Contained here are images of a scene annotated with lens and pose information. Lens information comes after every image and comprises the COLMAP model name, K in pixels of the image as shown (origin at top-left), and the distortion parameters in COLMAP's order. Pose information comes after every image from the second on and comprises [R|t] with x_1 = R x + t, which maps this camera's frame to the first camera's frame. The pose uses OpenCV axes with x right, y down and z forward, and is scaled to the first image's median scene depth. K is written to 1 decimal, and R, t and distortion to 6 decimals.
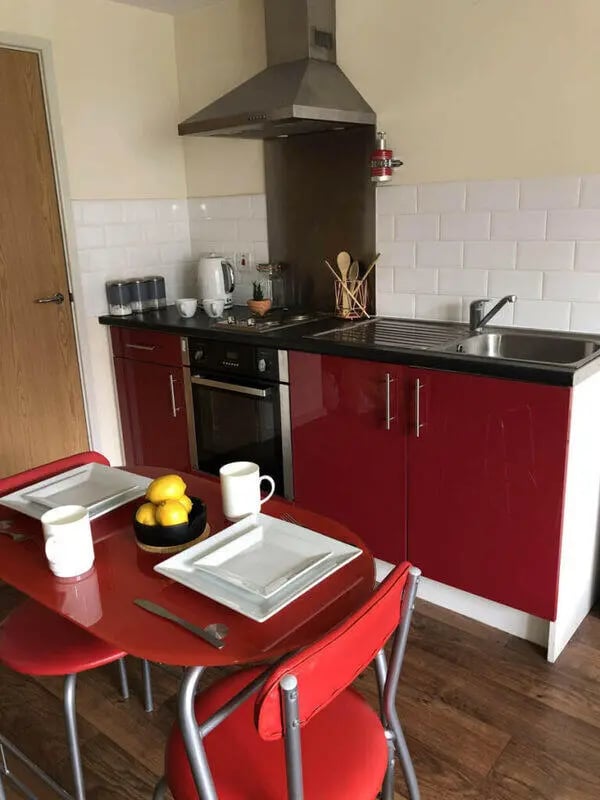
lens RADIAL K [[639.8, 0, 300.0], [0, 639.8, 400.0], [0, 0, 1]] dist [0.039892, -0.008396]
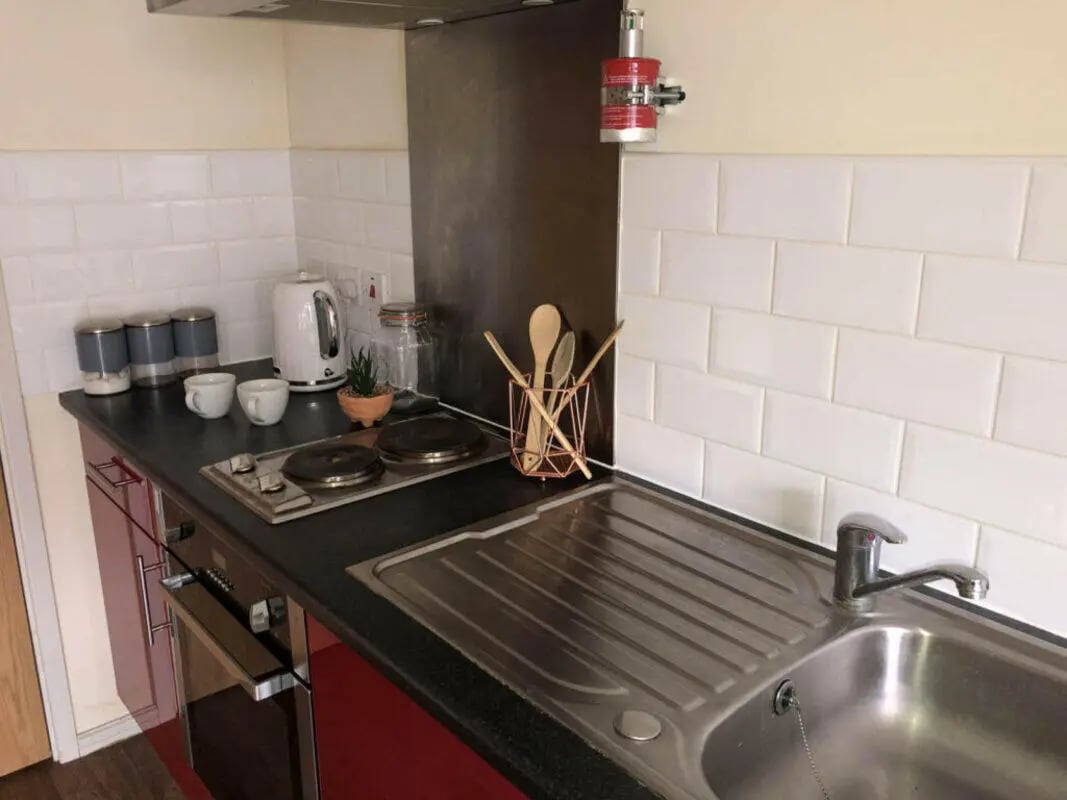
lens RADIAL K [[853.3, 0, 533.5], [0, 853.3, 400.0], [0, 0, 1]] dist [0.039892, -0.008396]
pose [[0.988073, 0.073483, -0.135325, 0.142536], [-0.072320, 0.997290, 0.013501, -0.181823], [0.135951, -0.003553, 0.990709, 0.468733]]
